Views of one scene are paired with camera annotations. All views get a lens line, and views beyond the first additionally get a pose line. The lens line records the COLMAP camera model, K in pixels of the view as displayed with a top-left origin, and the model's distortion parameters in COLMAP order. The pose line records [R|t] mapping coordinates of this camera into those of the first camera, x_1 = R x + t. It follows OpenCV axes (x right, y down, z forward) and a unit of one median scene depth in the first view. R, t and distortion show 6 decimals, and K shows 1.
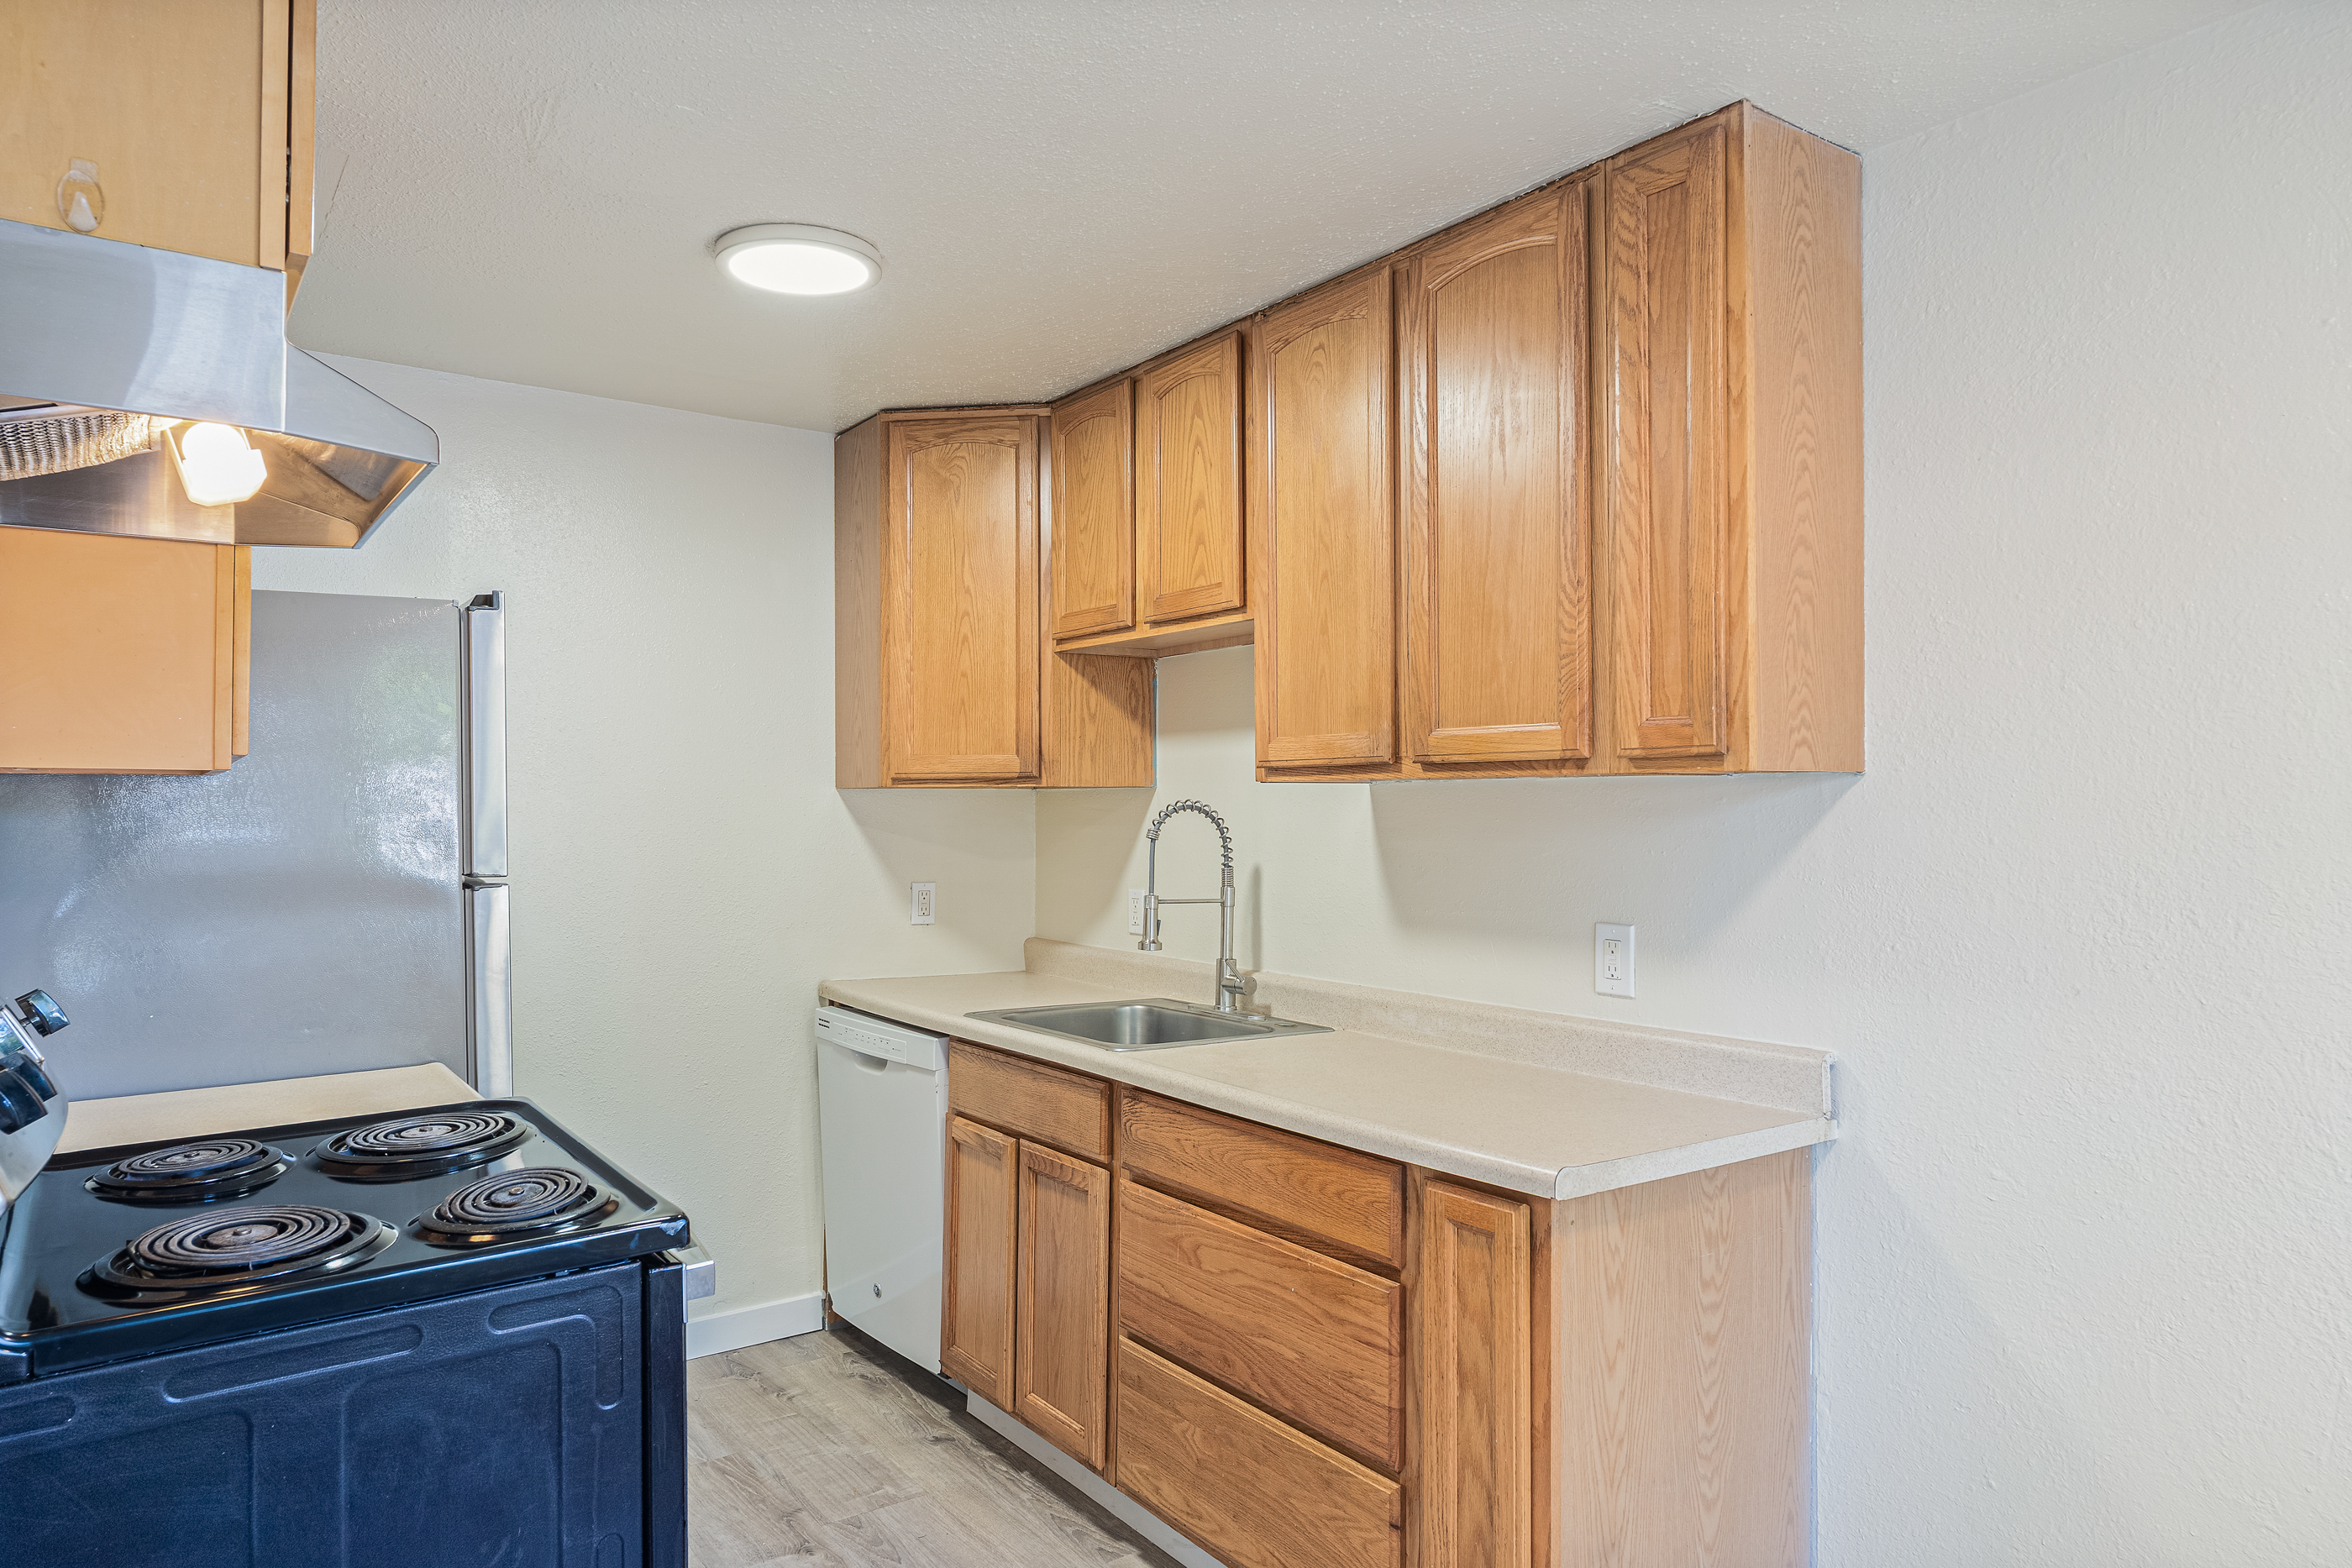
lens RADIAL K [[1453.7, 0, 1223.2], [0, 1453.7, 803.3], [0, 0, 1]] dist [0.027800, 0.000189]
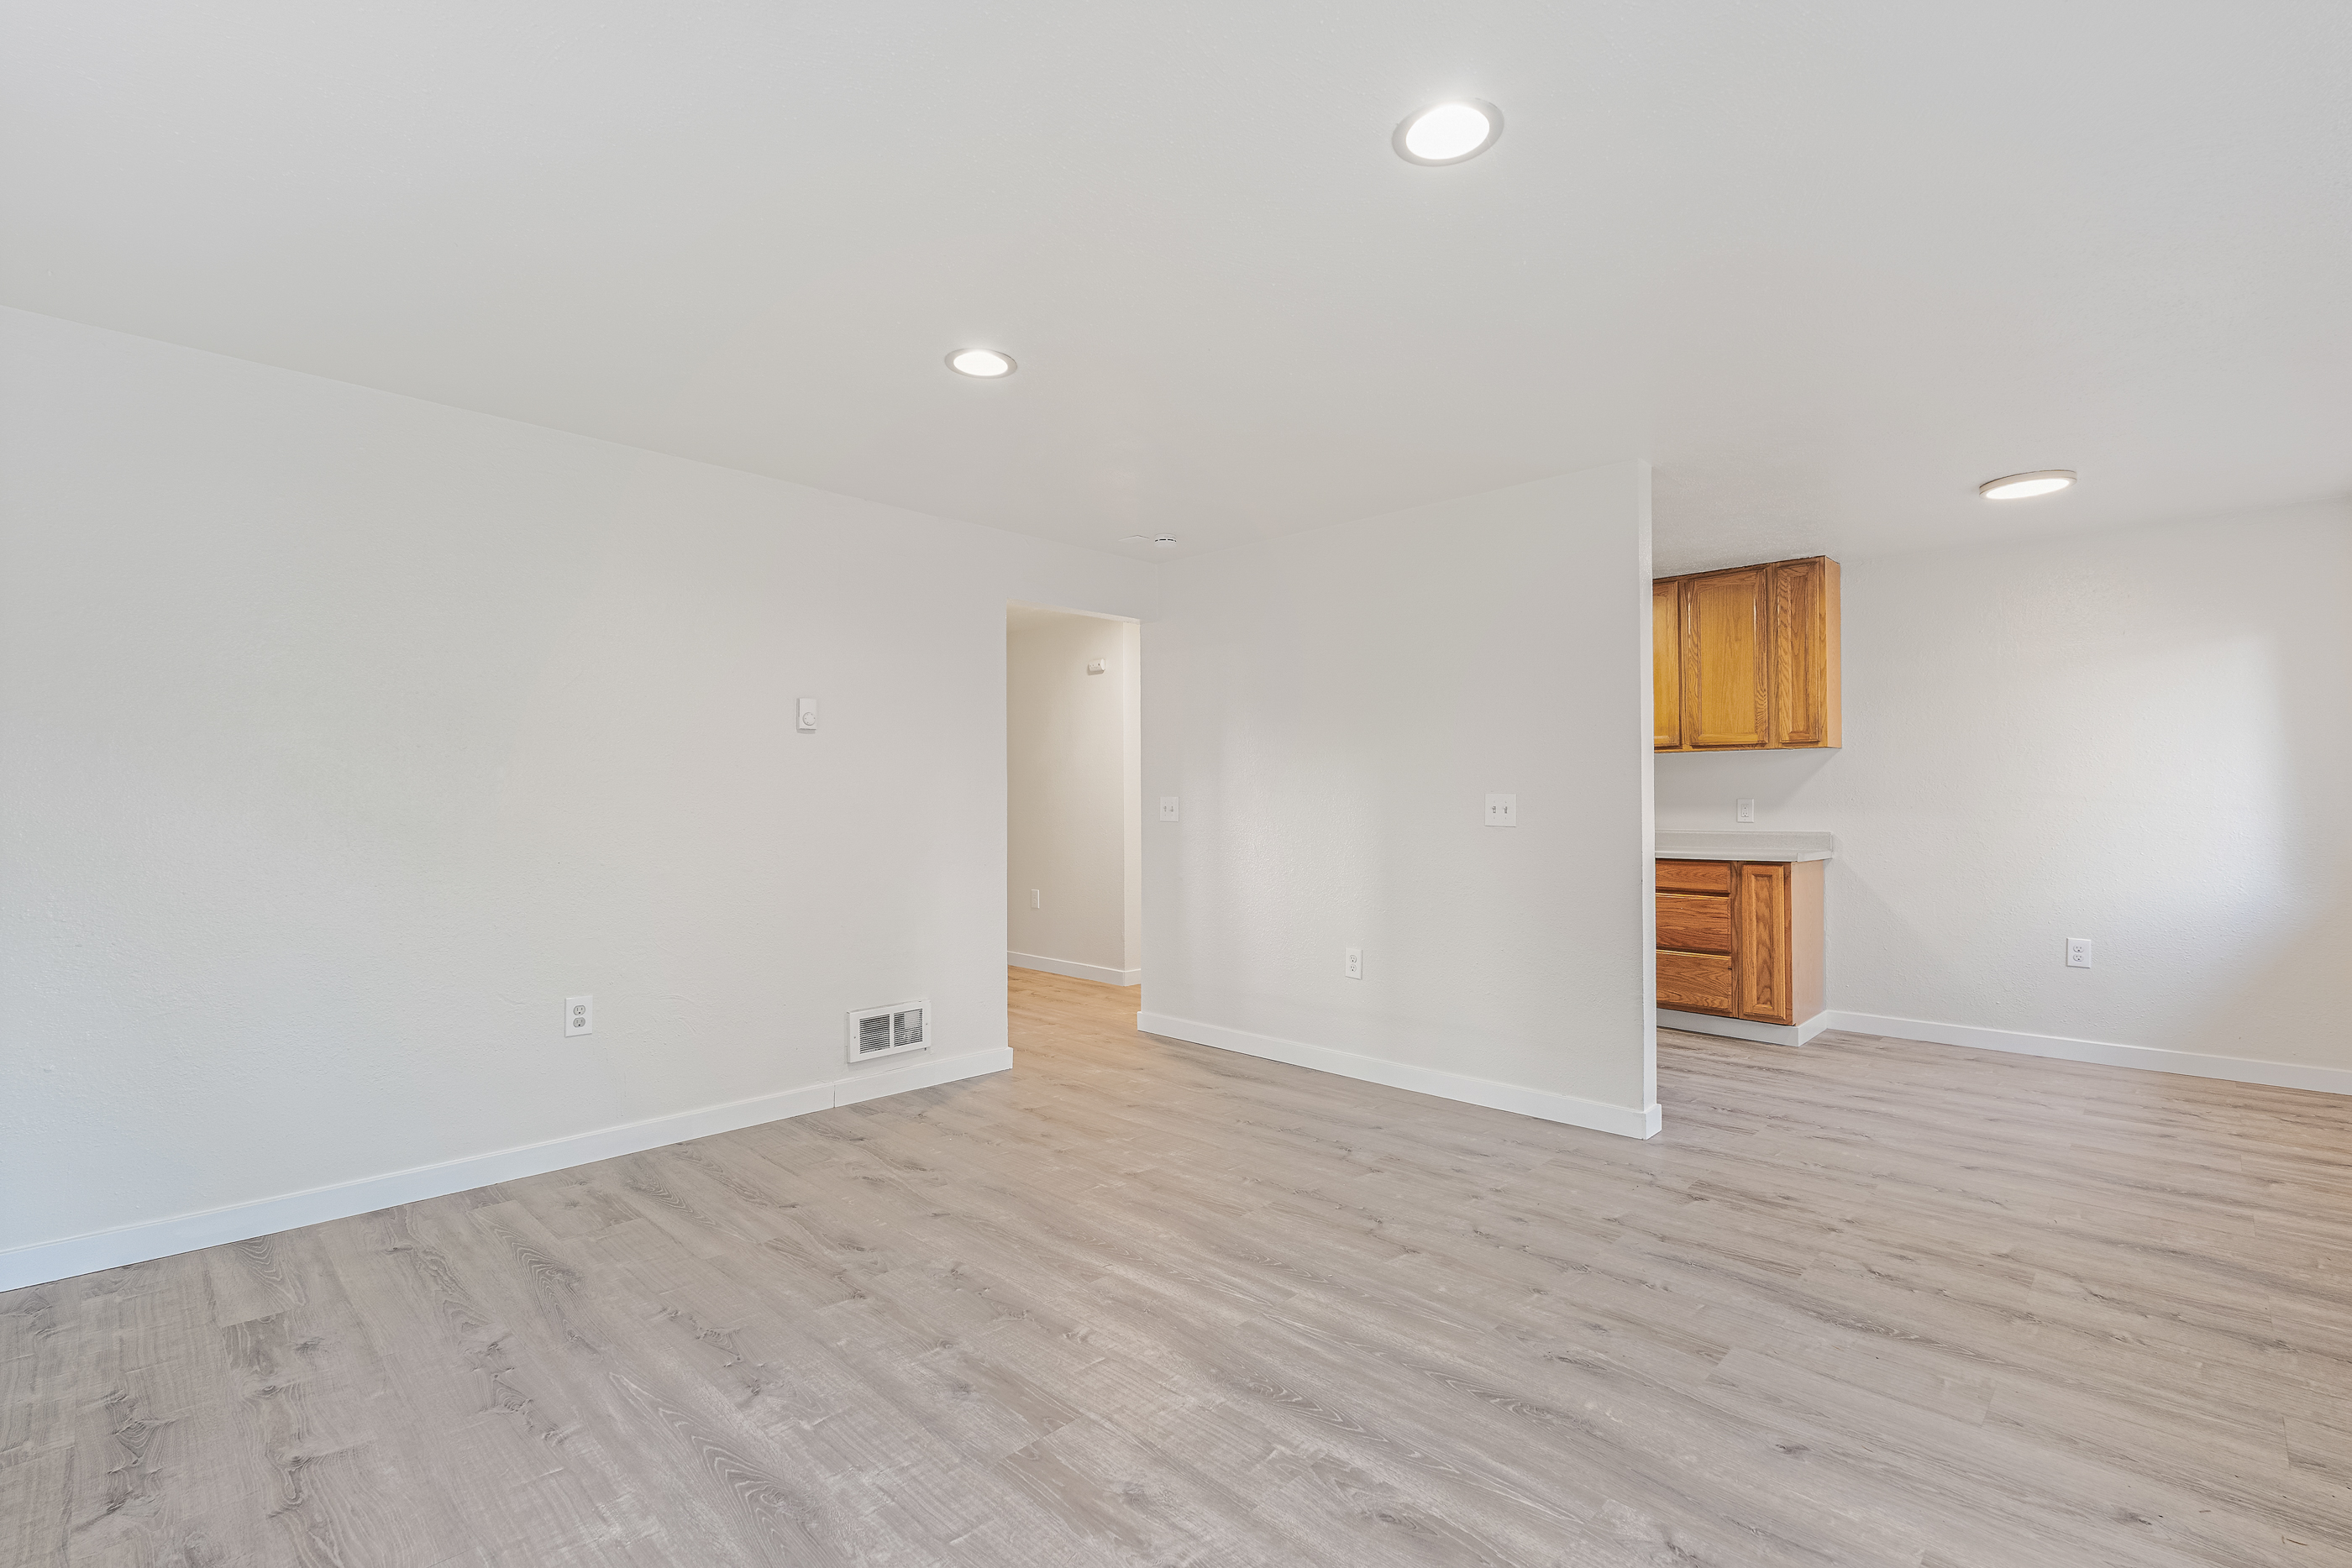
lens RADIAL K [[1053.7, 0, 1181.0], [0, 1053.7, 789.9], [0, 0, 1]] dist [-0.001272, -0.000758]
pose [[0.987103, 0.003655, 0.160044, -1.485893], [-0.001781, 0.999928, -0.011852, 0.108841], [-0.160076, 0.011414, 0.987039, -1.171287]]
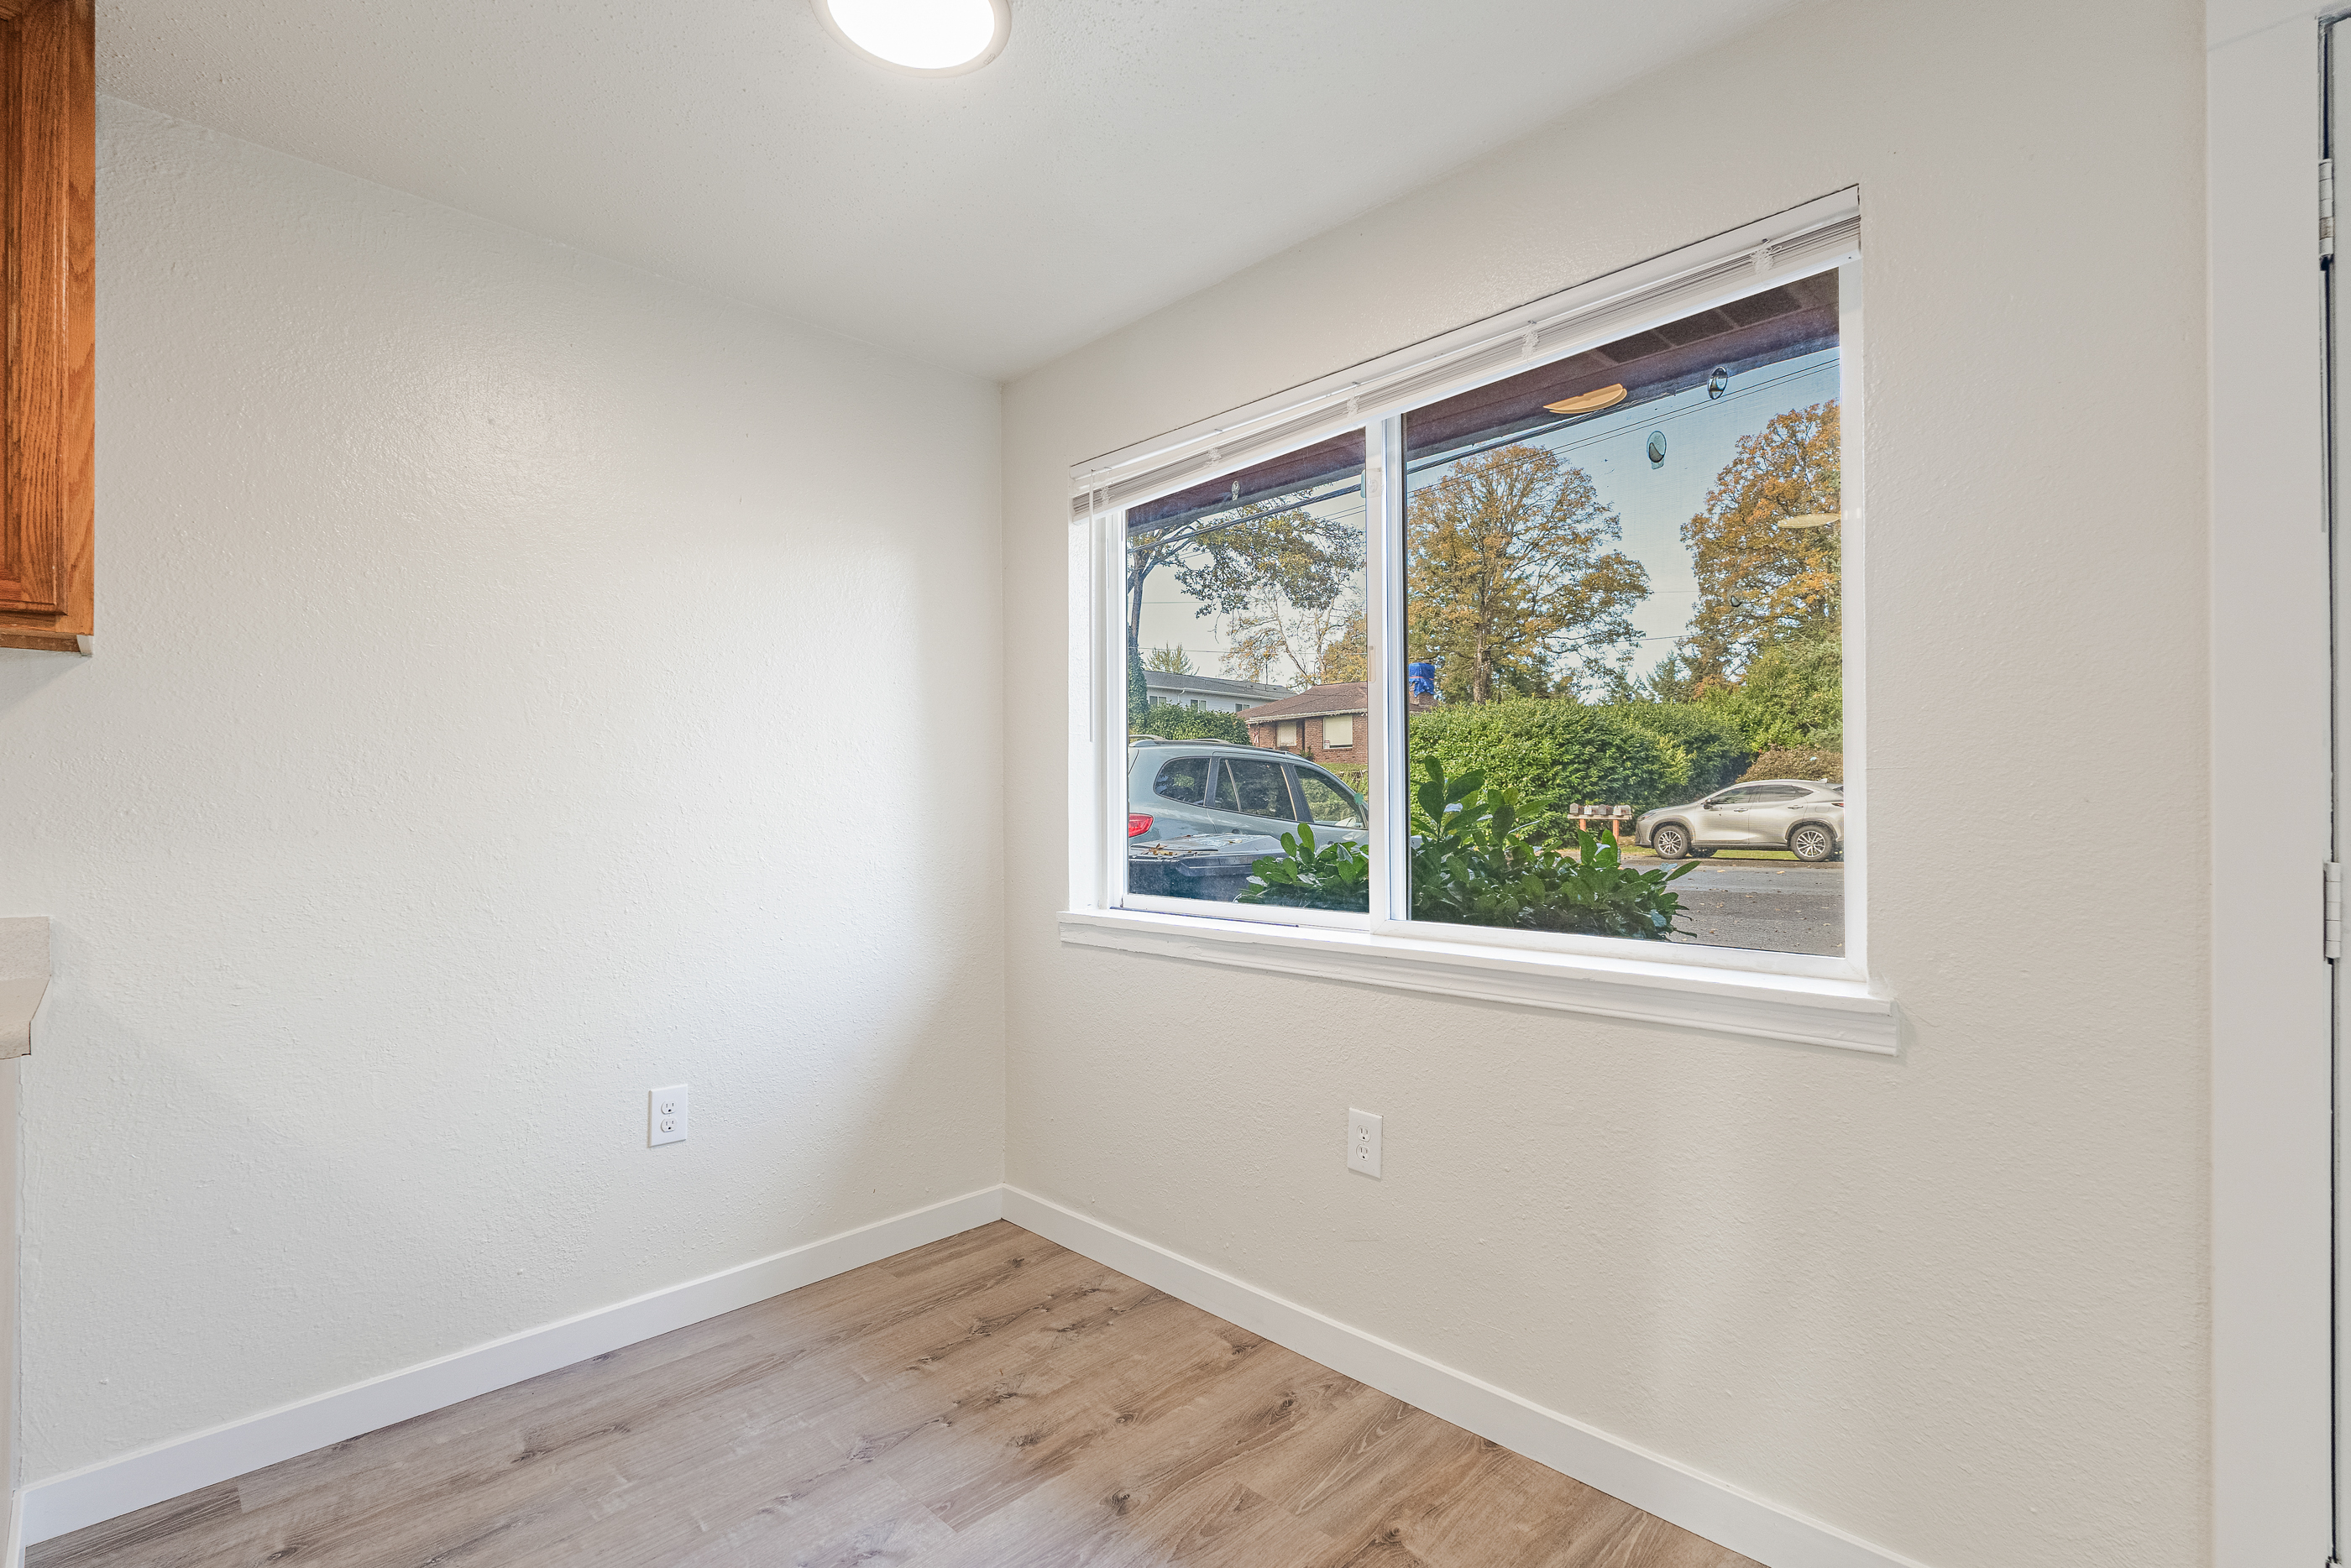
lens RADIAL K [[1077.5, 0, 1179.2], [0, 1077.5, 788.2], [0, 0, 1]] dist [-0.000247, 0.000084]
pose [[-0.131774, 0.015121, 0.991164, -0.481860], [0.003202, 0.999885, -0.014829, 0.096569], [-0.991275, 0.001220, -0.131807, 0.309560]]
